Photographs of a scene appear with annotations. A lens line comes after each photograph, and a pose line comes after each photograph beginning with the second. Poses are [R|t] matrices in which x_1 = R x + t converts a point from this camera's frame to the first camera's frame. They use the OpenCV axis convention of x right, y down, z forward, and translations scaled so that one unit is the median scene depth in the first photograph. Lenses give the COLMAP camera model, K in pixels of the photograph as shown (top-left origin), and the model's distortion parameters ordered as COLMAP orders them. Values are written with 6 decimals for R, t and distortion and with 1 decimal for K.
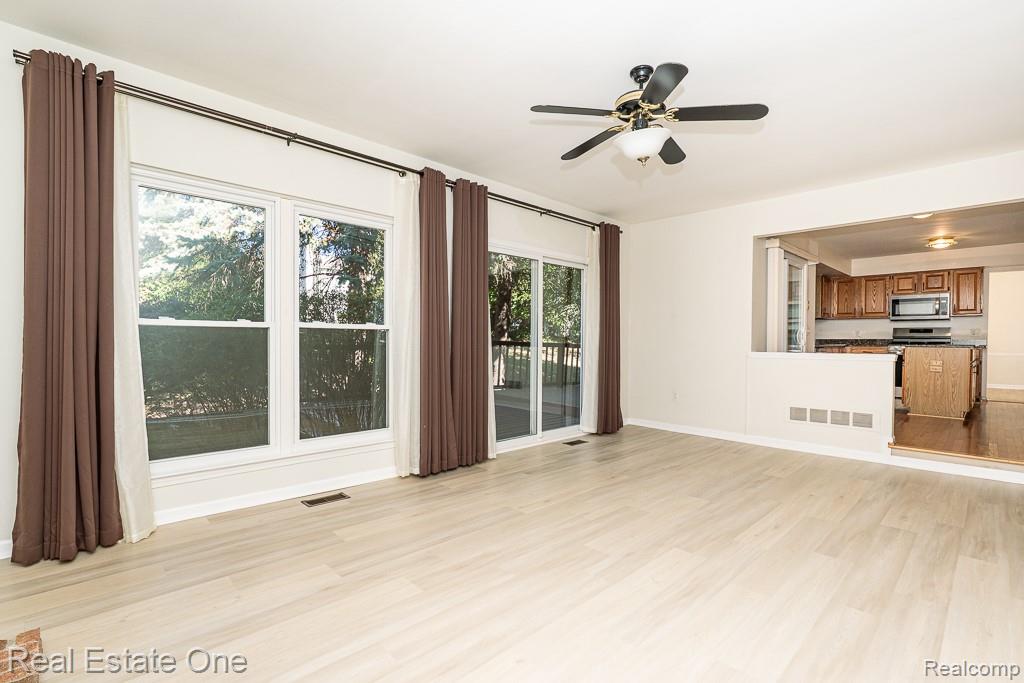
lens RADIAL K [[459.9, 0, 515.2], [0, 459.9, 337.1], [0, 0, 1]] dist [-0.010981, -0.000393]
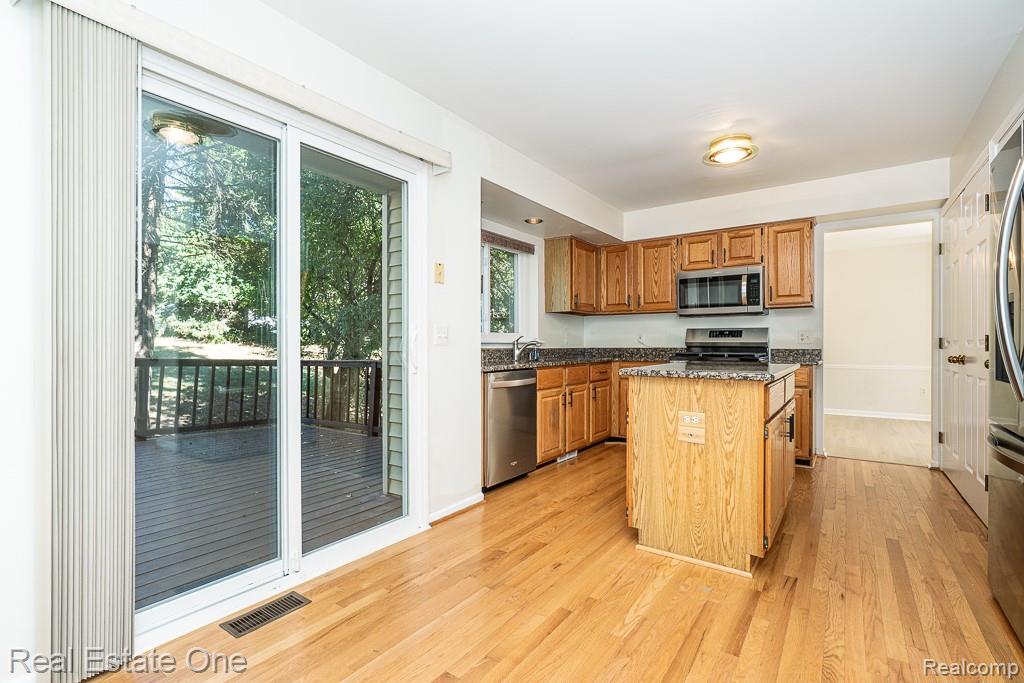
lens RADIAL K [[459.9, 0, 514.1], [0, 459.9, 342.1], [0, 0, 1]] dist [-0.010981, -0.000393]
pose [[0.981704, -0.008233, 0.190237, 0.544577], [0.006962, 0.999949, 0.007348, -0.009533], [-0.190288, -0.005889, 0.981711, 0.502730]]
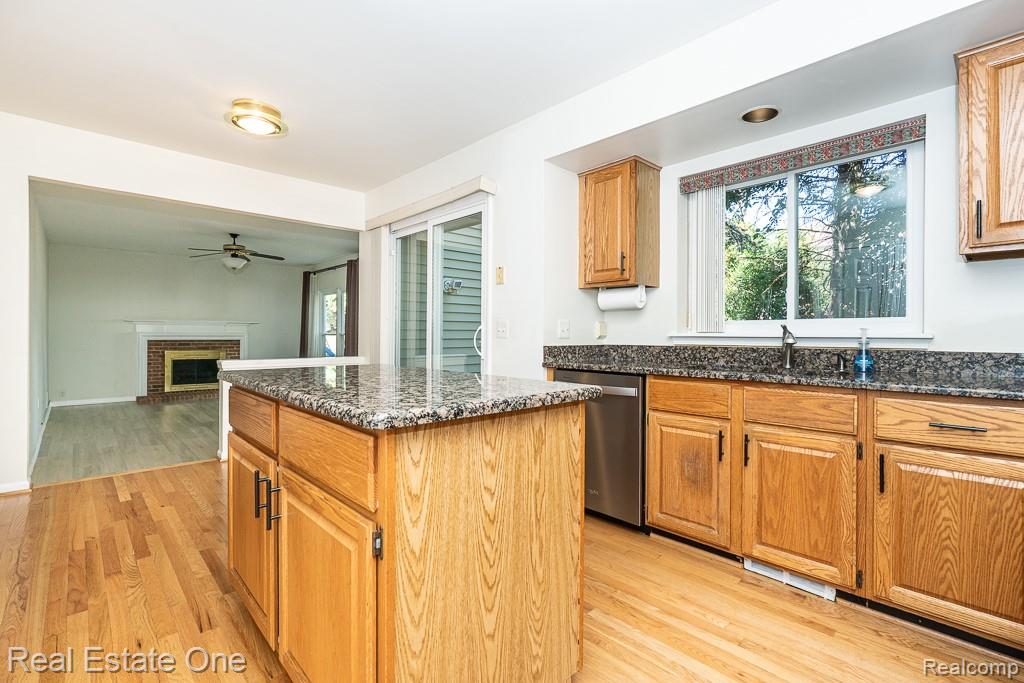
lens RADIAL K [[459.9, 0, 514.8], [0, 459.9, 336.1], [0, 0, 1]] dist [-0.010981, -0.000393]
pose [[0.014029, -0.007133, -0.999876, 1.580319], [0.003570, 0.999969, -0.007083, 0.005628], [0.999895, -0.003470, 0.014054, 1.408968]]
